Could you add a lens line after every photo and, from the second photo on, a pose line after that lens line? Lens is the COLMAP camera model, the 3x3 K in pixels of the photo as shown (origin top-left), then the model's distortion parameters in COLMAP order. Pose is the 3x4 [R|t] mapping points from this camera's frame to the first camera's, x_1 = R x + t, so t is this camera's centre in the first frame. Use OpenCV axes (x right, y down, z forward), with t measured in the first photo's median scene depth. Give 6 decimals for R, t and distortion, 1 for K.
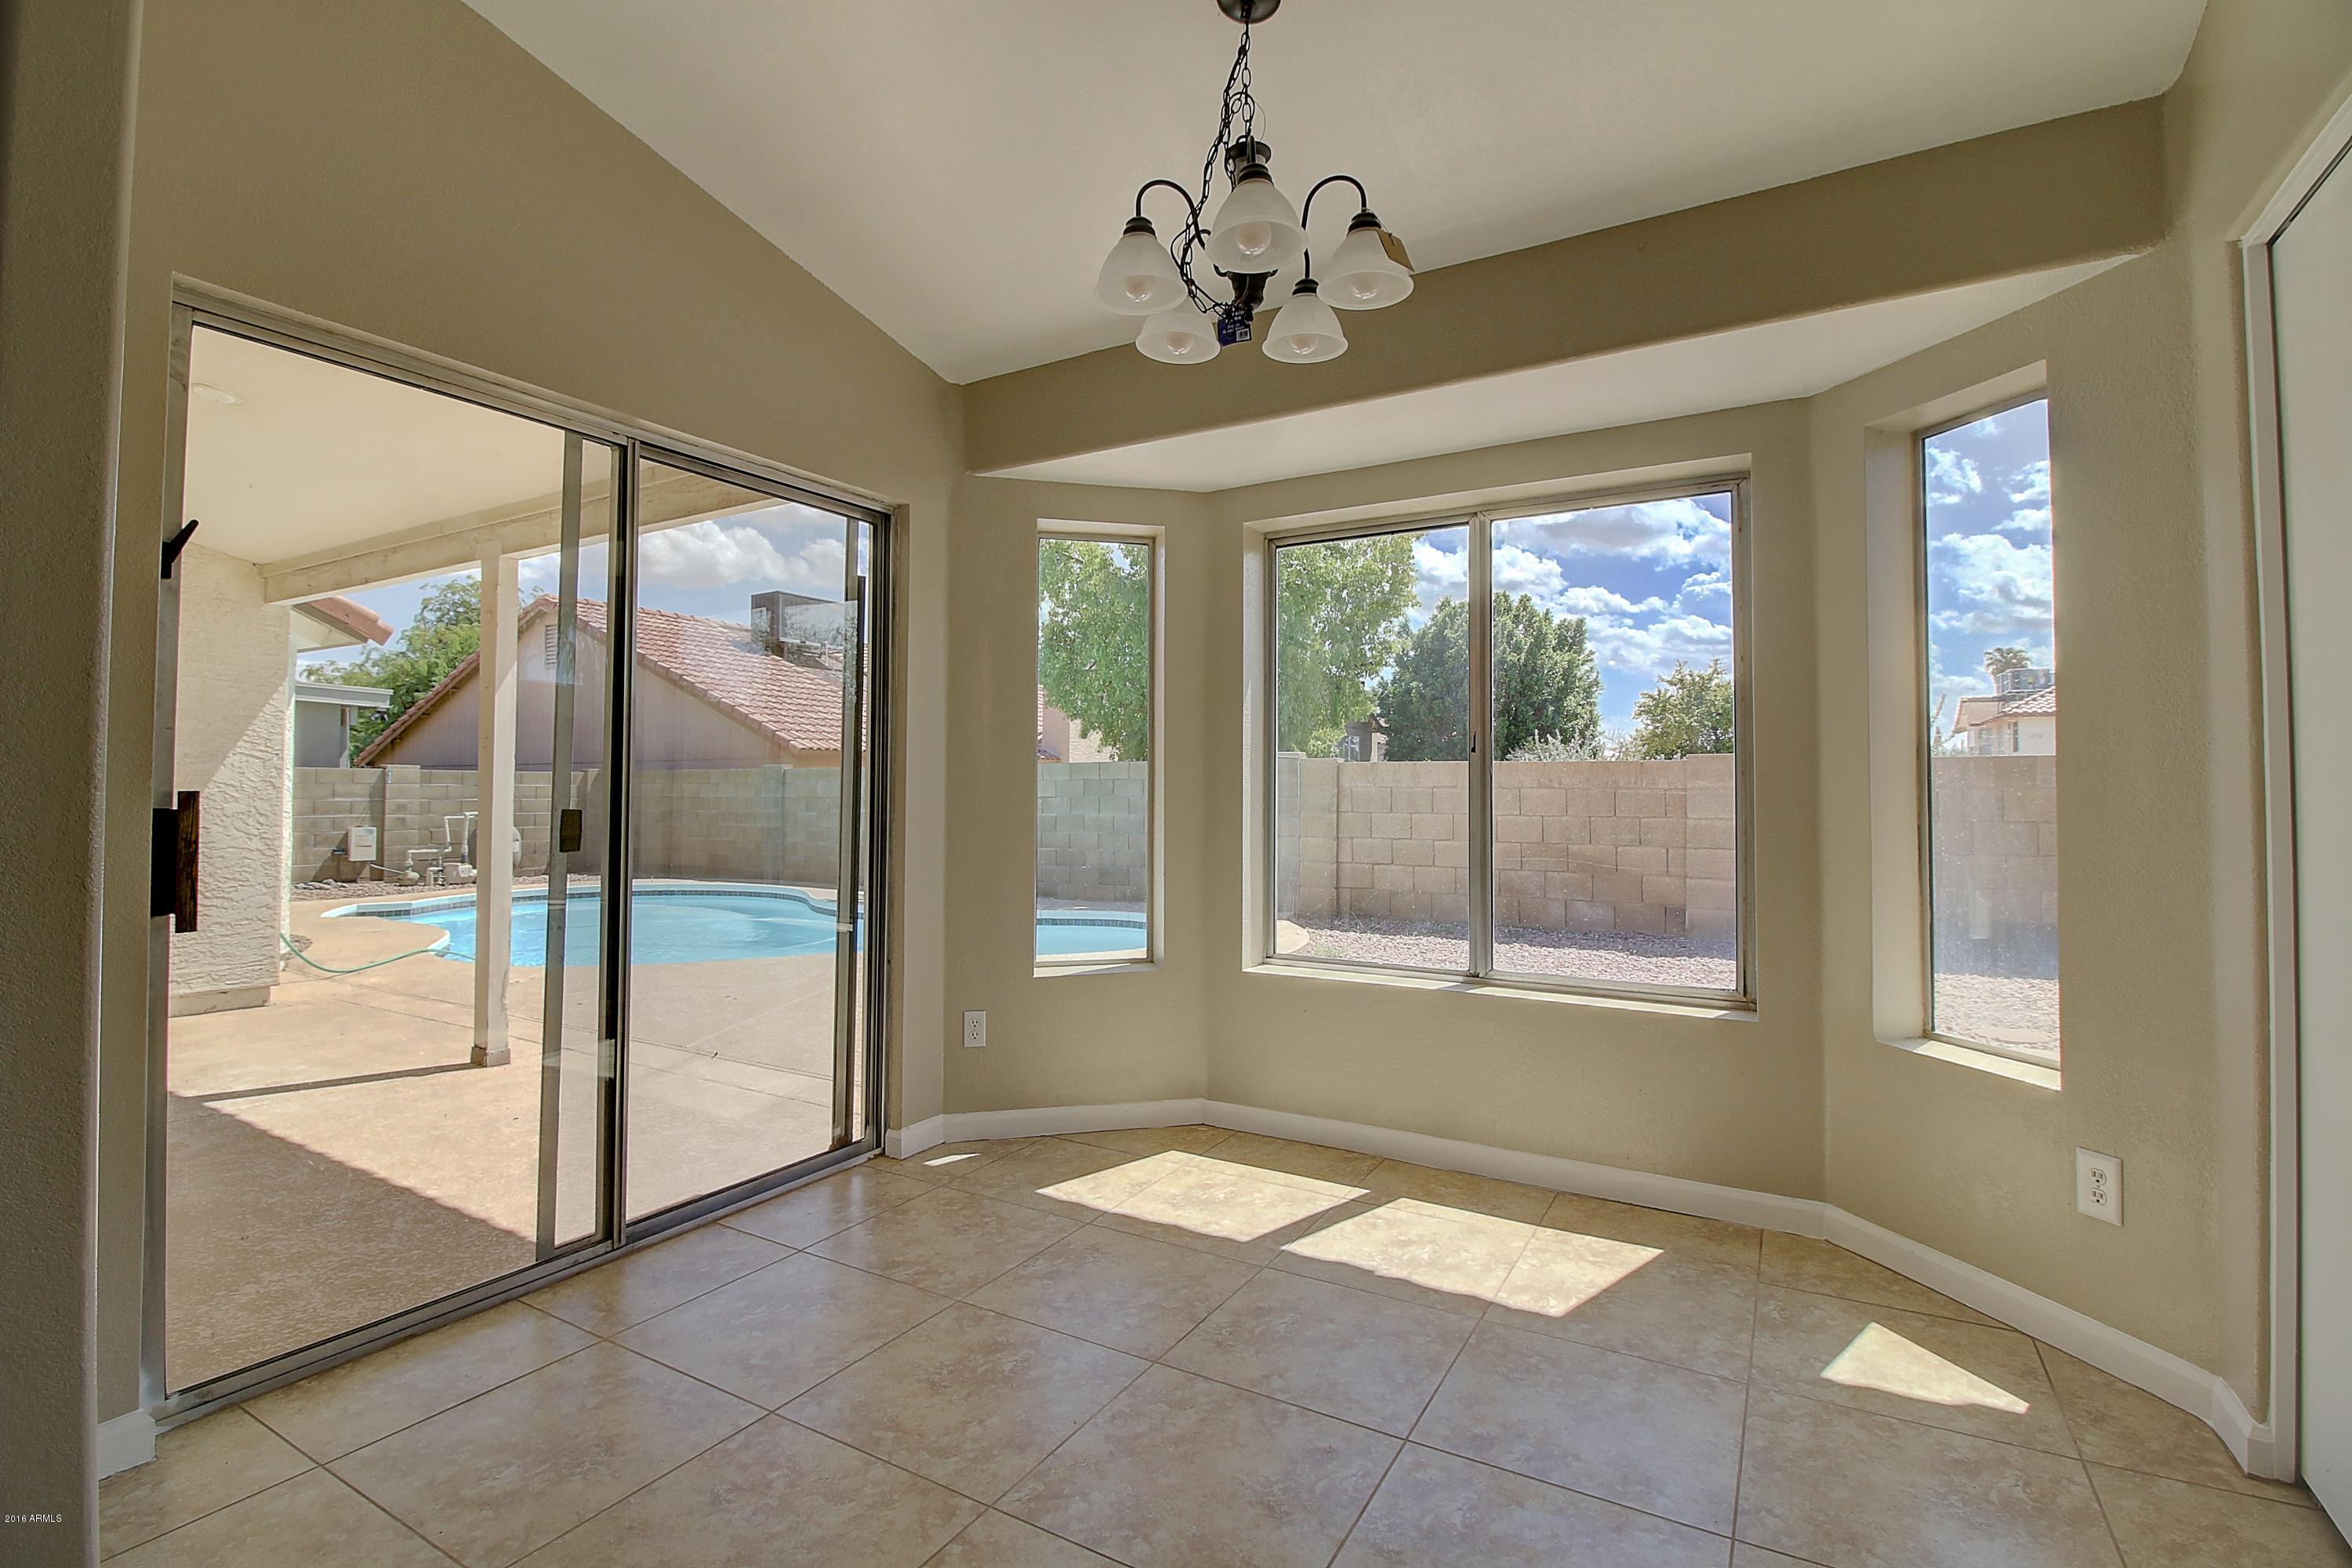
lens RADIAL K [[1081.0, 0, 1161.5], [0, 1081.0, 760.4], [0, 0, 1]] dist [0.000332, -0.013984]
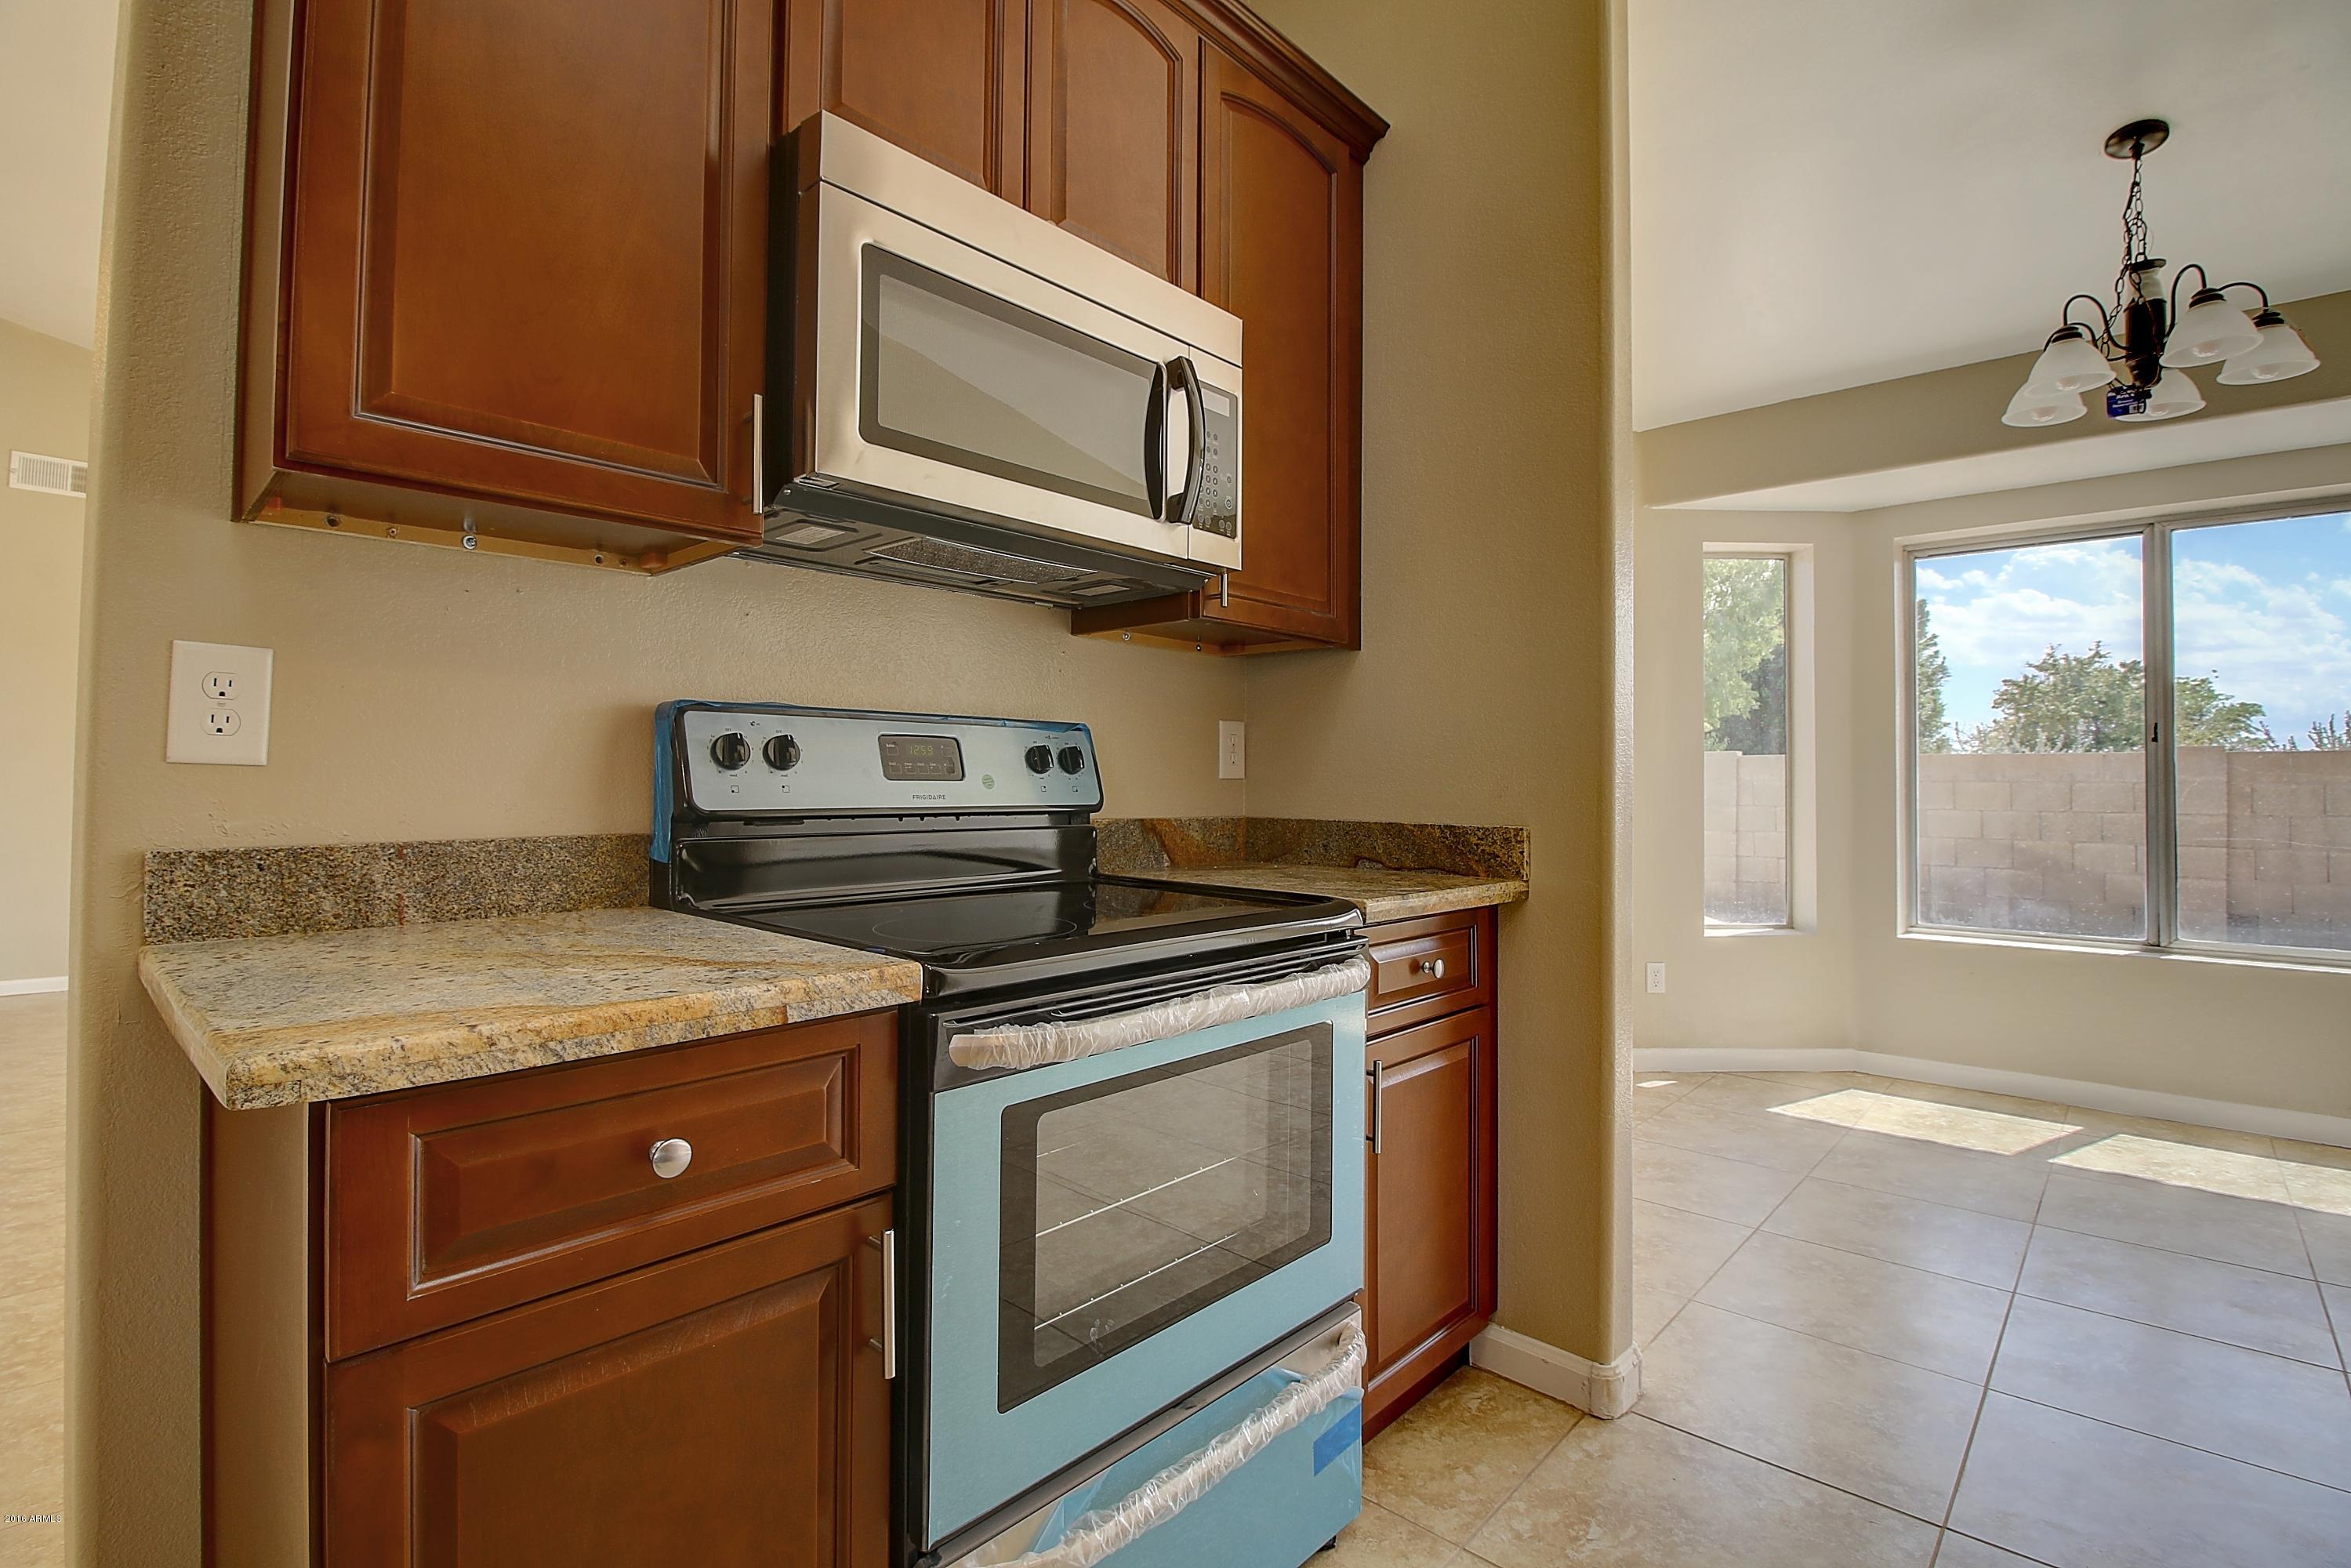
lens RADIAL K [[1080.6, 0, 1161.0], [0, 1080.6, 760.4], [0, 0, 1]] dist [0.000332, -0.013984]
pose [[0.976957, -0.000217, -0.213435, -0.198748], [0.001169, 0.999990, 0.004336, 0.002285], [0.213432, -0.004486, 0.976948, -0.117947]]
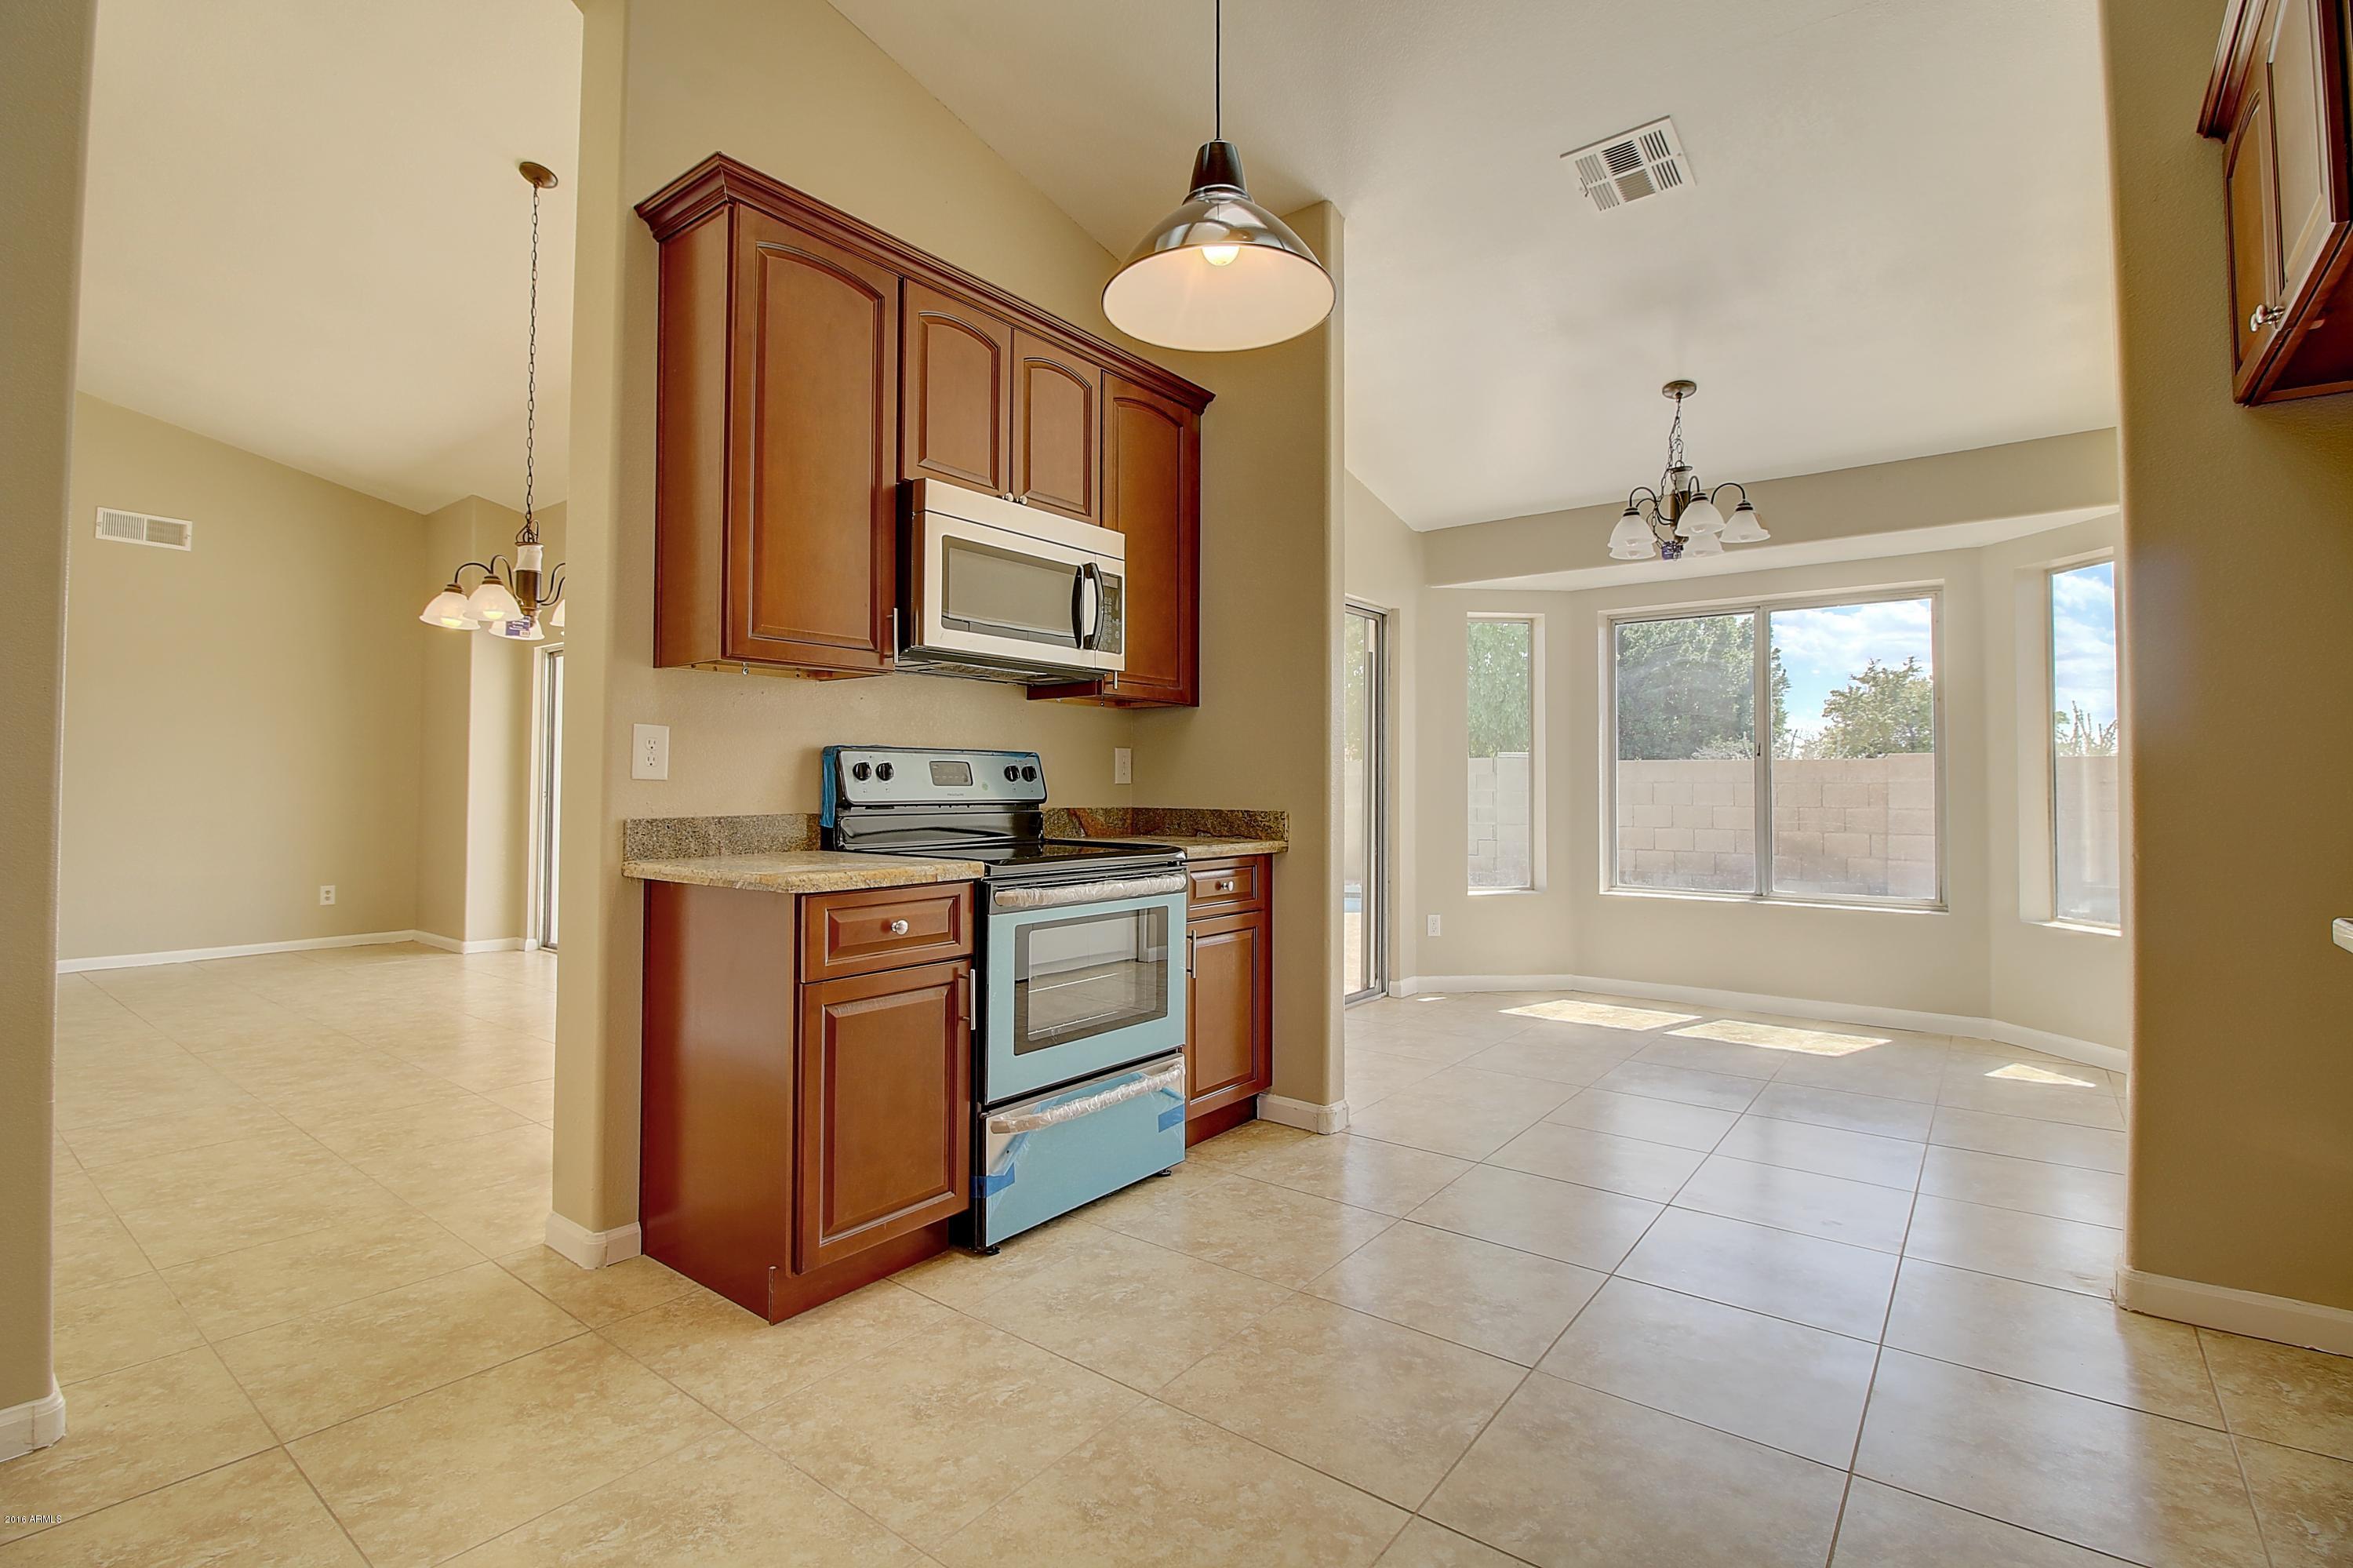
lens RADIAL K [[1081.5, 0, 1162.0], [0, 1081.5, 760.4], [0, 0, 1]] dist [0.000332, -0.013984]
pose [[0.991347, -0.002065, -0.131253, -0.162092], [0.002333, 0.999995, 0.001894, -0.002711], [0.131248, -0.002184, 0.991347, -0.301751]]
